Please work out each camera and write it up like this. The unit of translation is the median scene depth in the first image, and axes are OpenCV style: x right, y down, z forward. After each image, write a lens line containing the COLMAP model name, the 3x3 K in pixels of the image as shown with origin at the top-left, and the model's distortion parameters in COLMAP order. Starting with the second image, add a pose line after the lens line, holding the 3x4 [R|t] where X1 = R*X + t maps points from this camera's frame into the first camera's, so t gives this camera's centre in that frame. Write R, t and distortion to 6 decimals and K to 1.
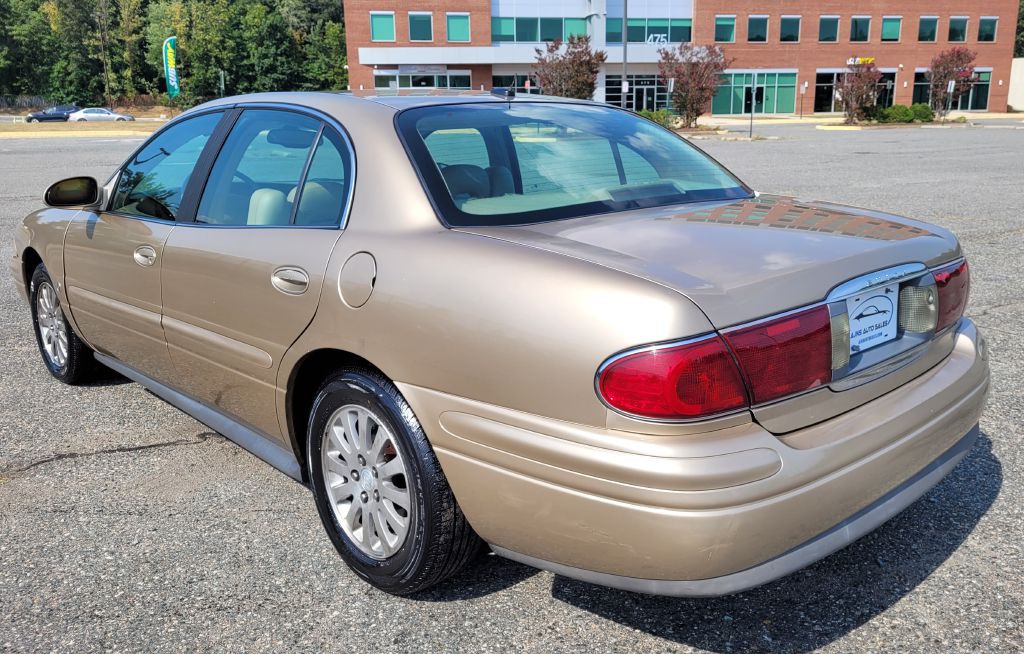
lens RADIAL K [[840.1, 0, 536.7], [0, 840.1, 325.8], [0, 0, 1]] dist [0.051504, -0.050952]
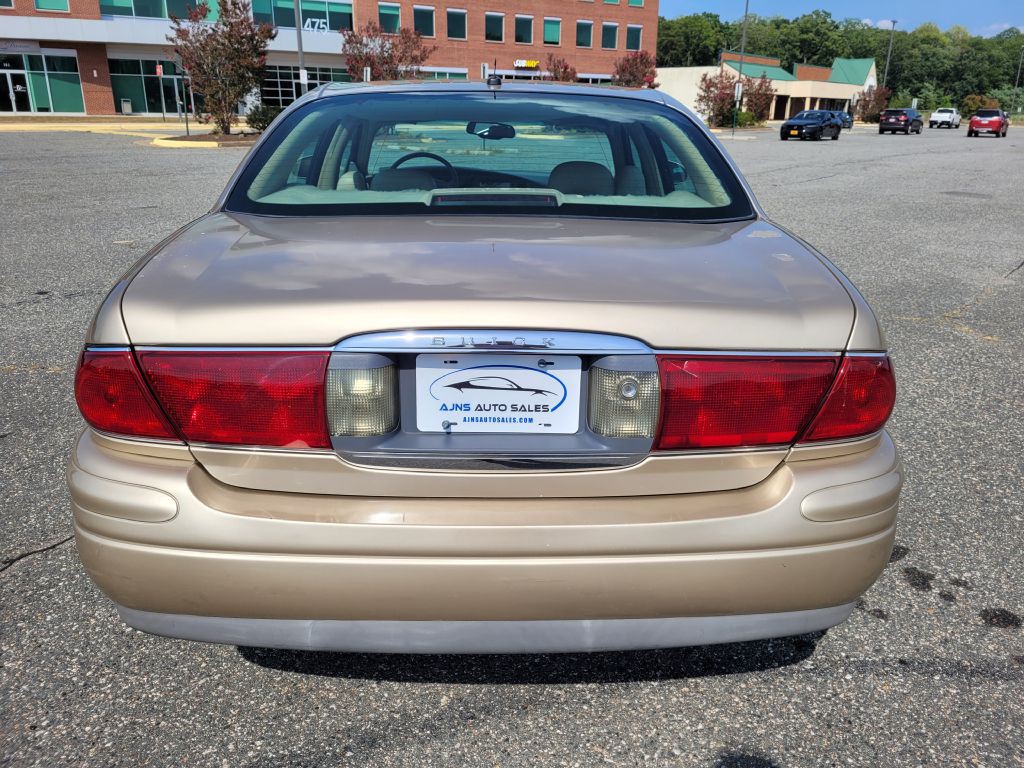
lens RADIAL K [[775.4, 0, 513.5], [0, 775.4, 377.0], [0, 0, 1]] dist [0.051765, -0.048626]
pose [[0.922948, -0.106171, 0.369992, -0.005673], [0.076739, 0.992665, 0.093424, -0.041054], [-0.377197, -0.057833, 0.924326, 0.162830]]
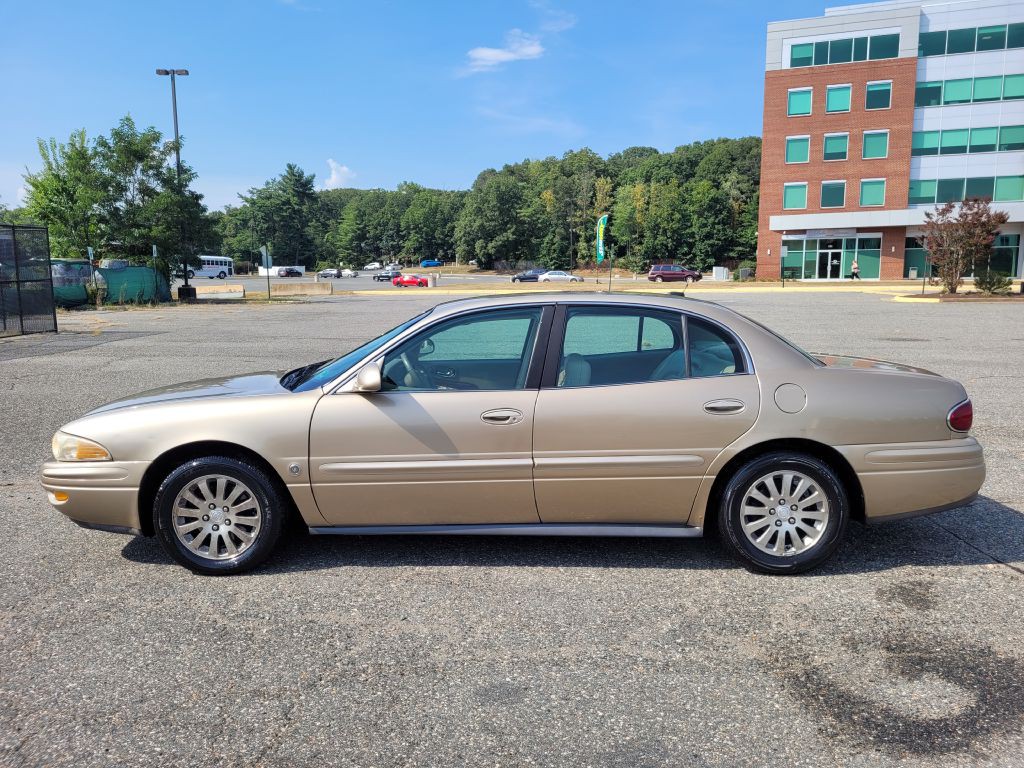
lens RADIAL K [[775.4, 0, 515.5], [0, 775.4, 383.8], [0, 0, 1]] dist [0.051765, -0.048626]
pose [[0.852416, 0.075992, -0.517312, 0.047375], [-0.129472, 0.989247, -0.068024, -0.002205], [0.506580, 0.124962, 0.853089, -0.003698]]
